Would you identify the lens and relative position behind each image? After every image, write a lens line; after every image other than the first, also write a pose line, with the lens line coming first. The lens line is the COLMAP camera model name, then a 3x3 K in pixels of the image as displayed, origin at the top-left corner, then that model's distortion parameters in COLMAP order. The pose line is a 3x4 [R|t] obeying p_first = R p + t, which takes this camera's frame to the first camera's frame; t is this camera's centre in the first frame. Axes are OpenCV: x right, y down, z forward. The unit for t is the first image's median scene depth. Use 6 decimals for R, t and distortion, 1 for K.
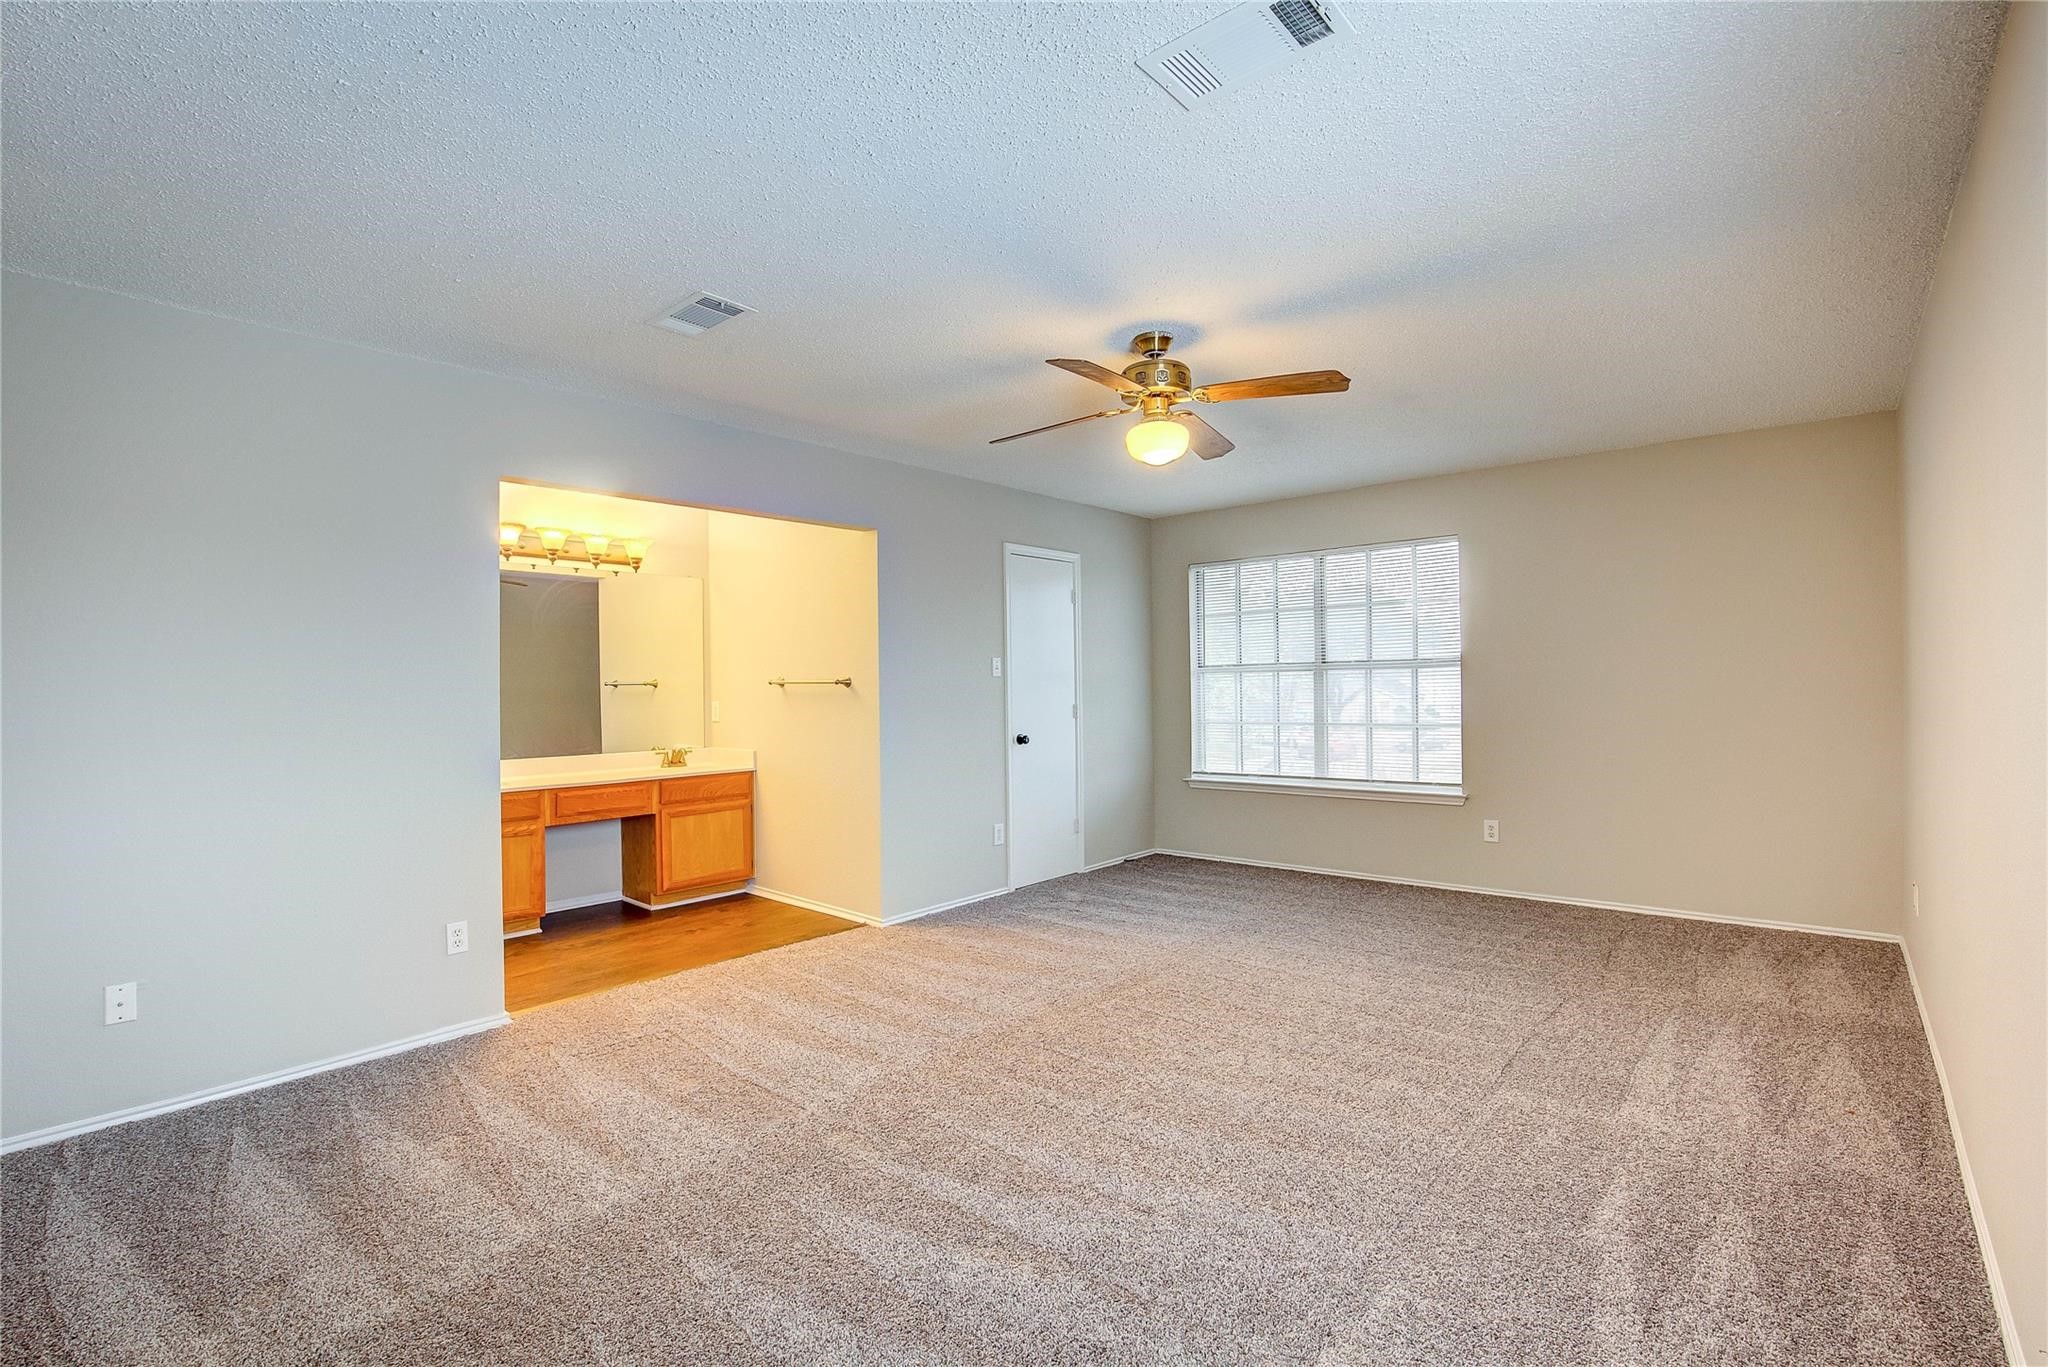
lens RADIAL K [[935.6, 0, 1031.7], [0, 935.6, 695.2], [0, 0, 1]] dist [-0.037401, 0.008913]
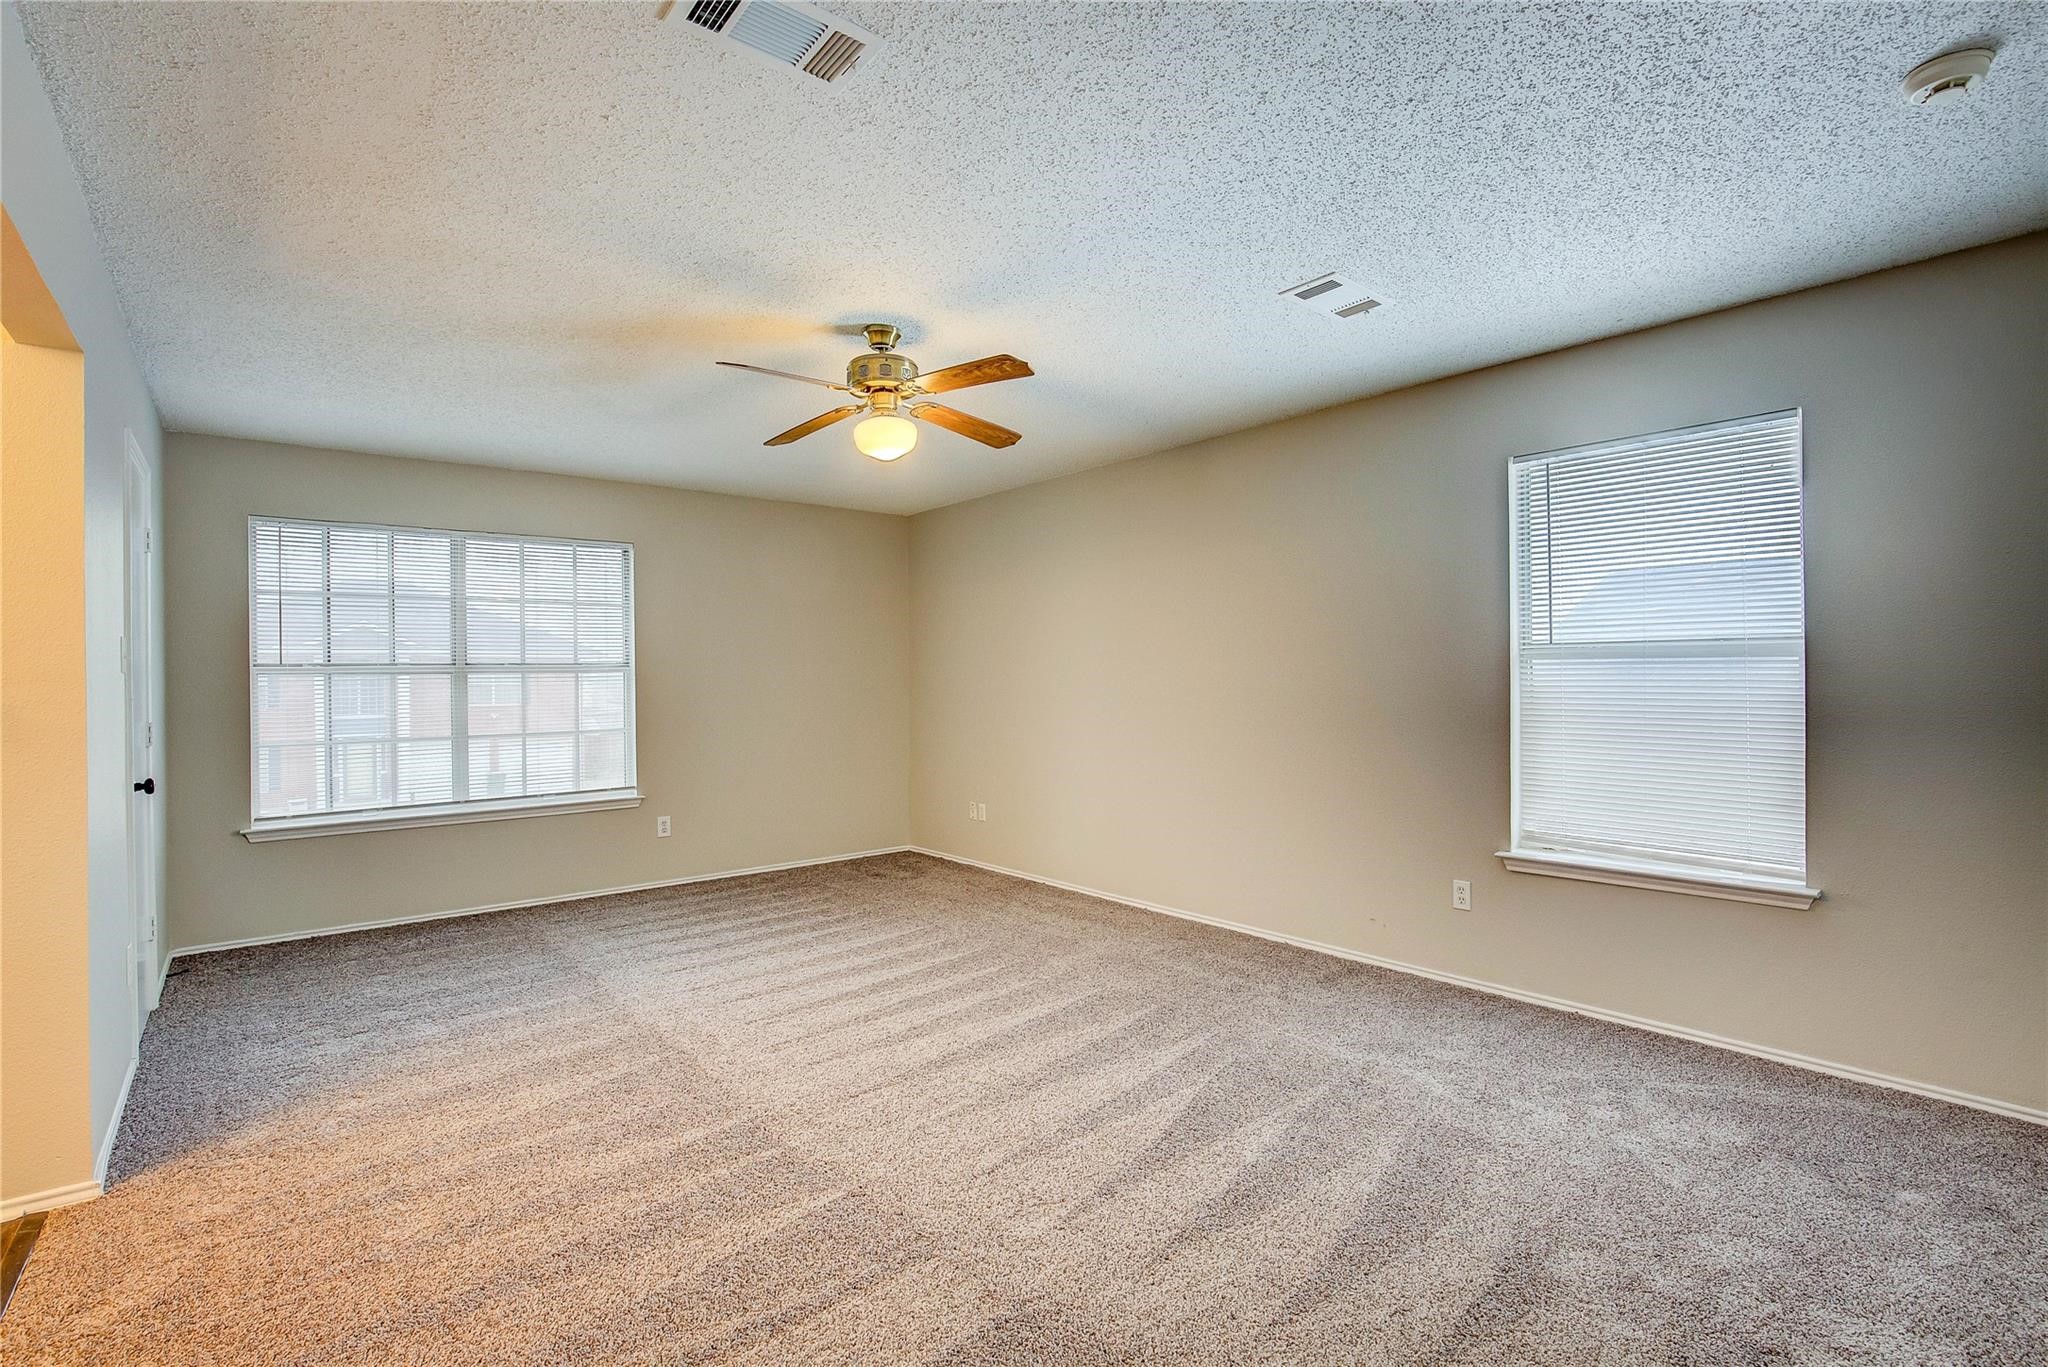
lens RADIAL K [[935.6, 0, 1010.4], [0, 935.6, 681.5], [0, 0, 1]] dist [-0.037401, 0.008913]
pose [[0.150923, 0.012342, 0.988469, -0.440028], [0.019787, 0.999684, -0.015503, 0.003309], [-0.988348, 0.021899, 0.150631, 0.382452]]
